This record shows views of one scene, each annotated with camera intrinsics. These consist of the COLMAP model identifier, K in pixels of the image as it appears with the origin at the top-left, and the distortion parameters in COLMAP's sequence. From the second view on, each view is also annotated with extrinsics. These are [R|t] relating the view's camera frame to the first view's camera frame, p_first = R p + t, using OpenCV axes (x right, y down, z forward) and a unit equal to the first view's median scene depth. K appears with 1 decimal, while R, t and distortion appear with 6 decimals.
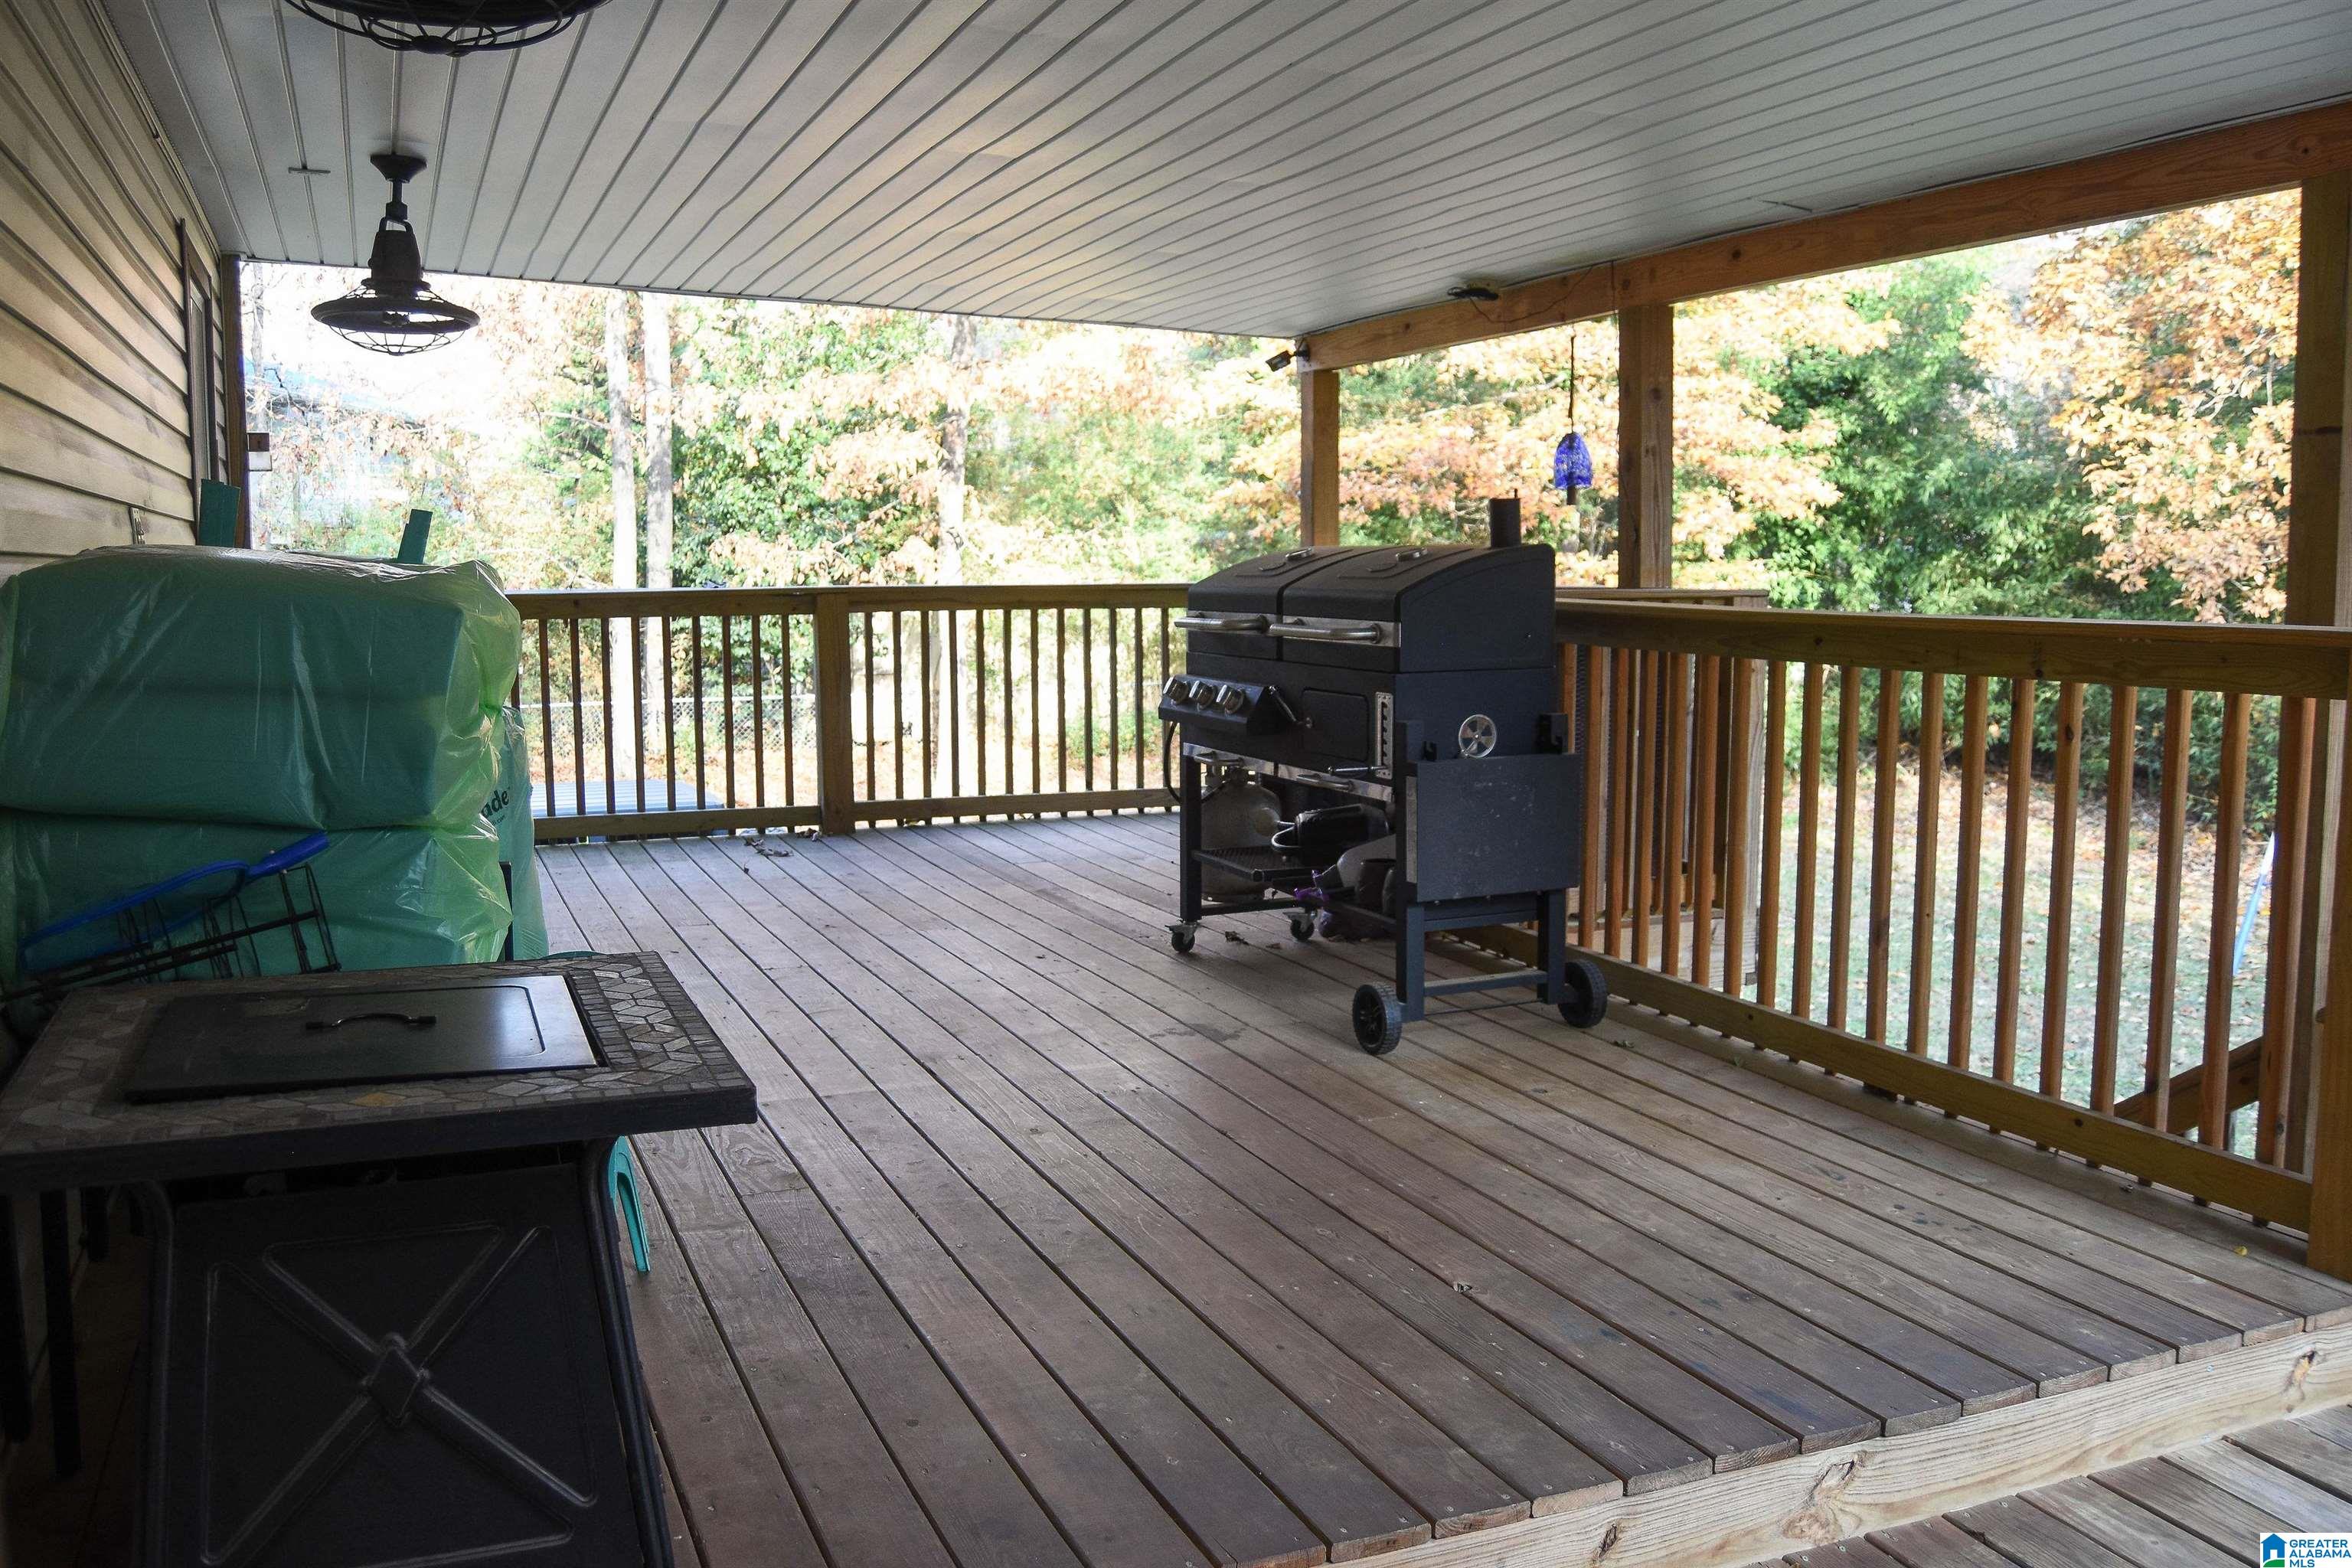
lens RADIAL K [[1975.2, 0, 1132.4], [0, 1975.2, 778.2], [0, 0, 1]] dist [-0.082499, 0.018172]
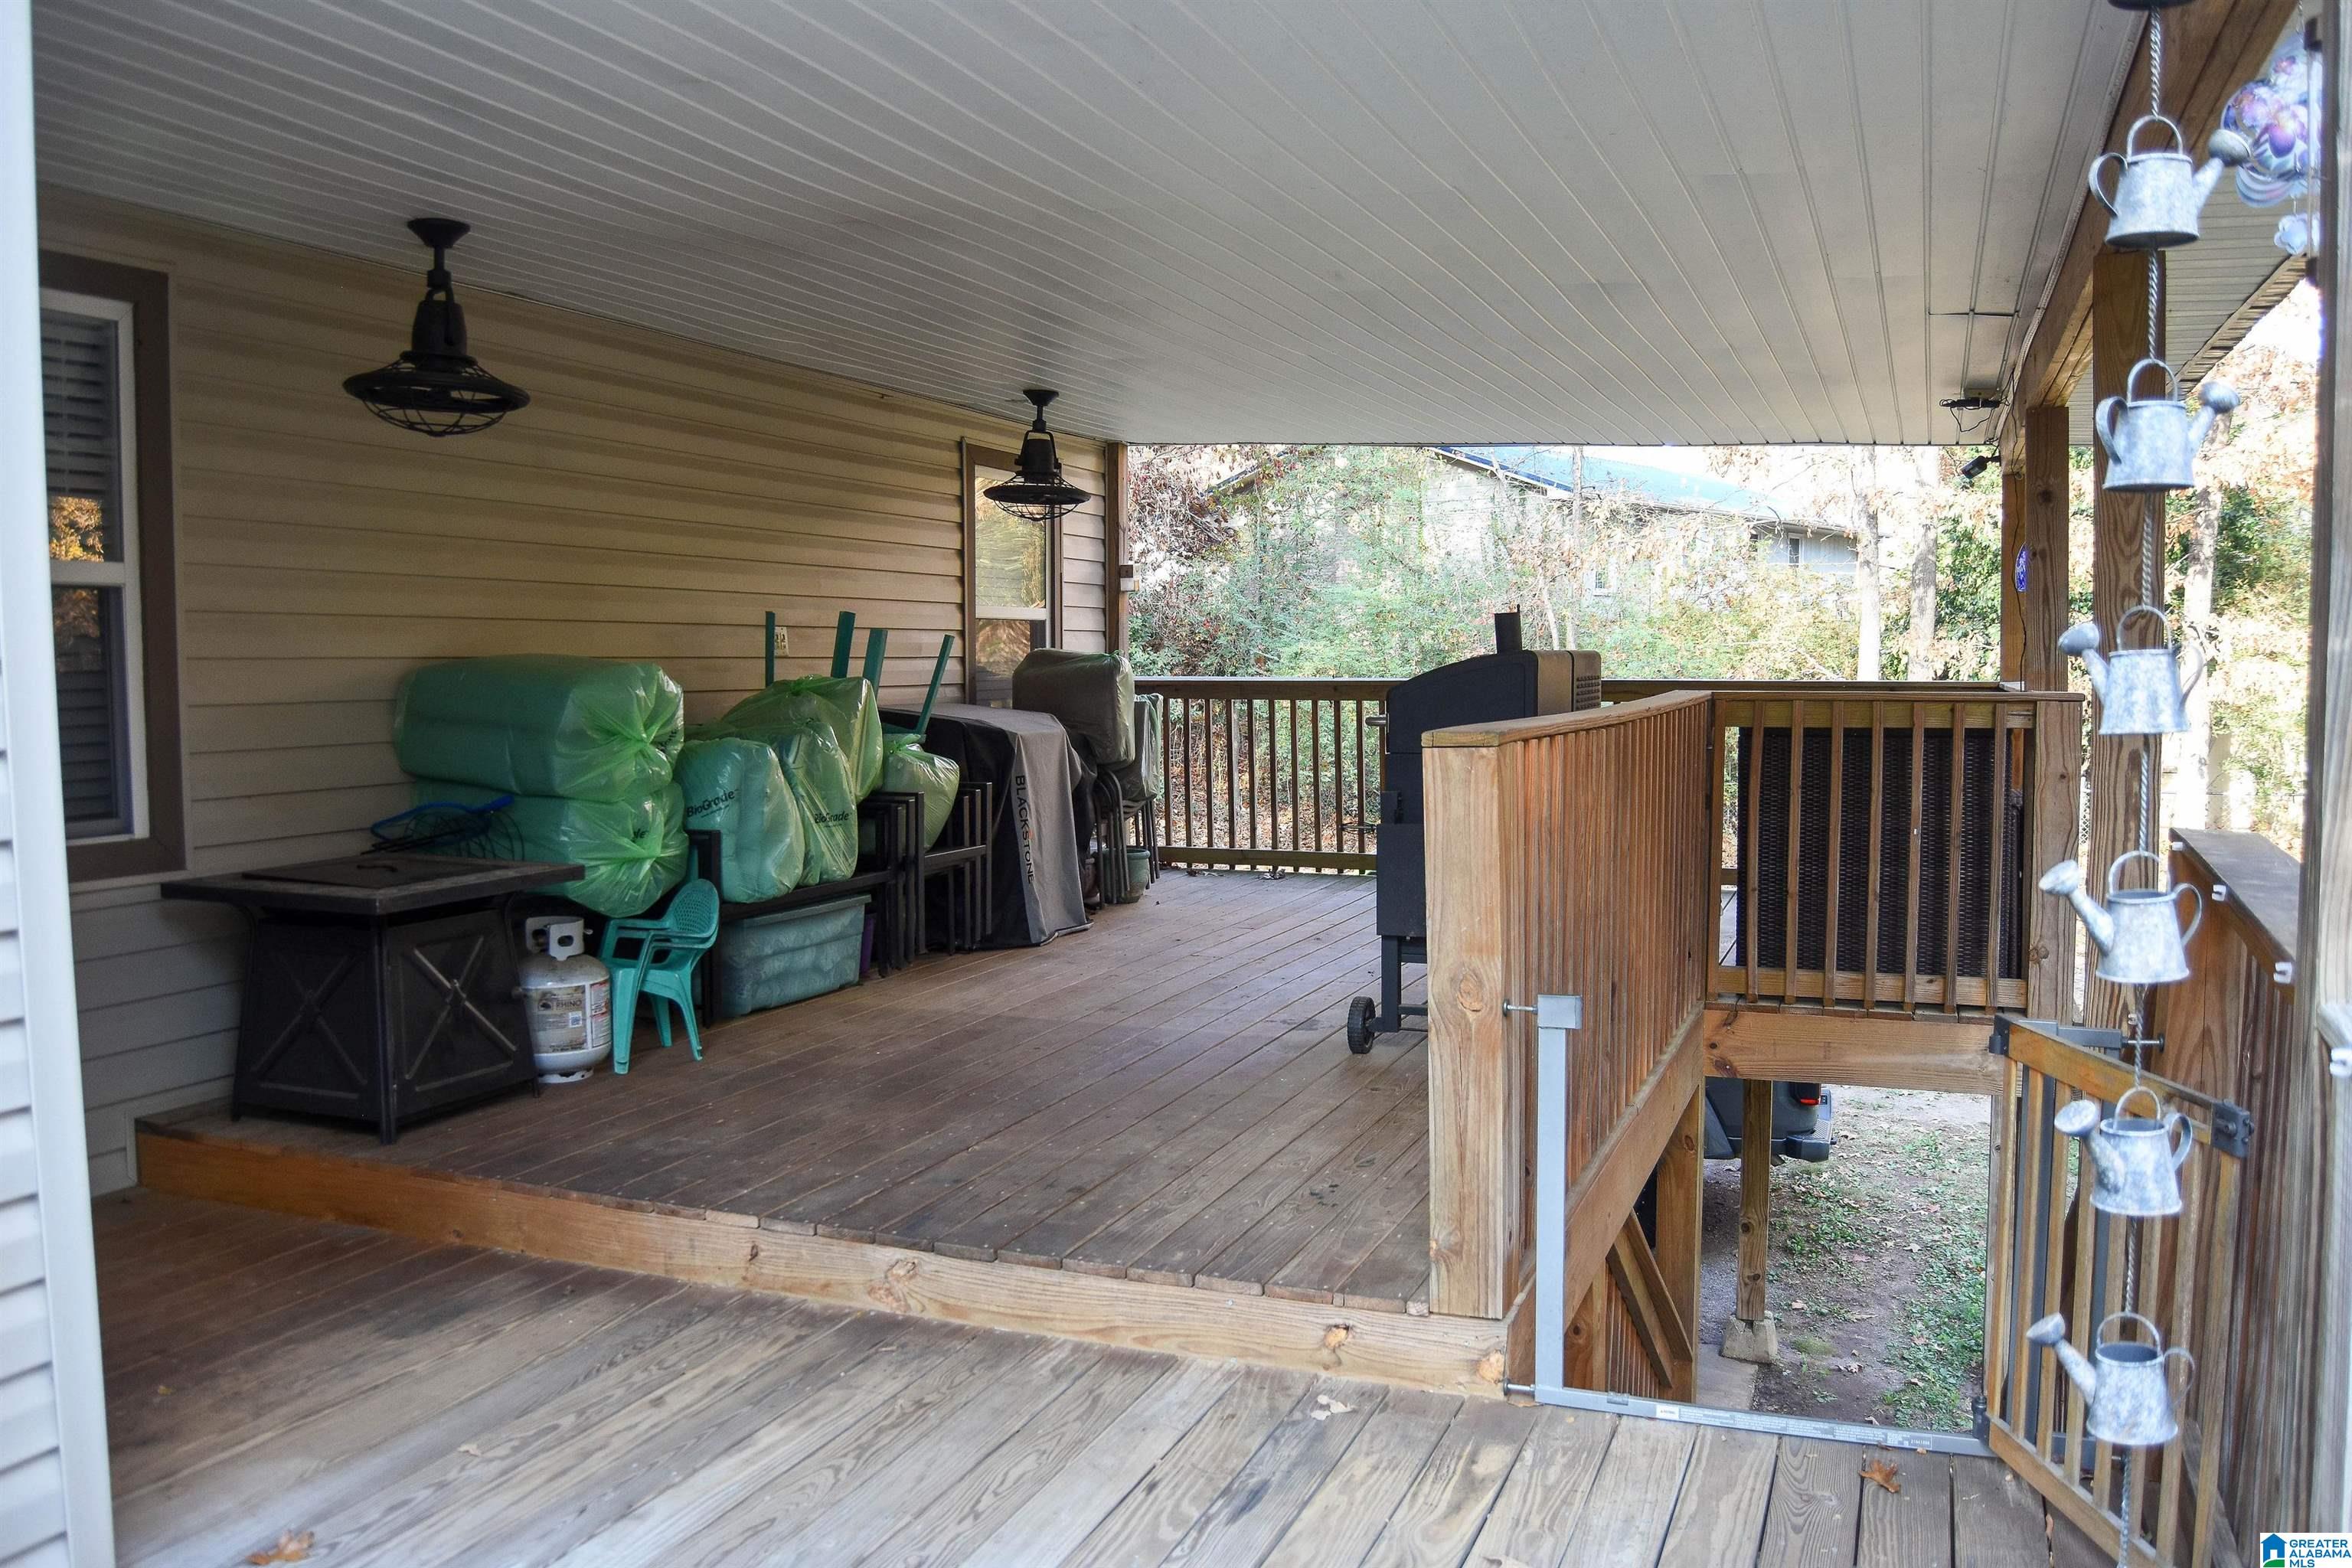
lens RADIAL K [[1850.7, 0, 1121.7], [0, 1850.7, 787.2], [0, 0, 1]] dist [-0.072925, 0.007882]
pose [[0.712027, 0.053301, -0.700126, 0.205113], [-0.077818, 0.996962, -0.003242, -0.003505], [0.697826, 0.056791, 0.714012, 0.009186]]
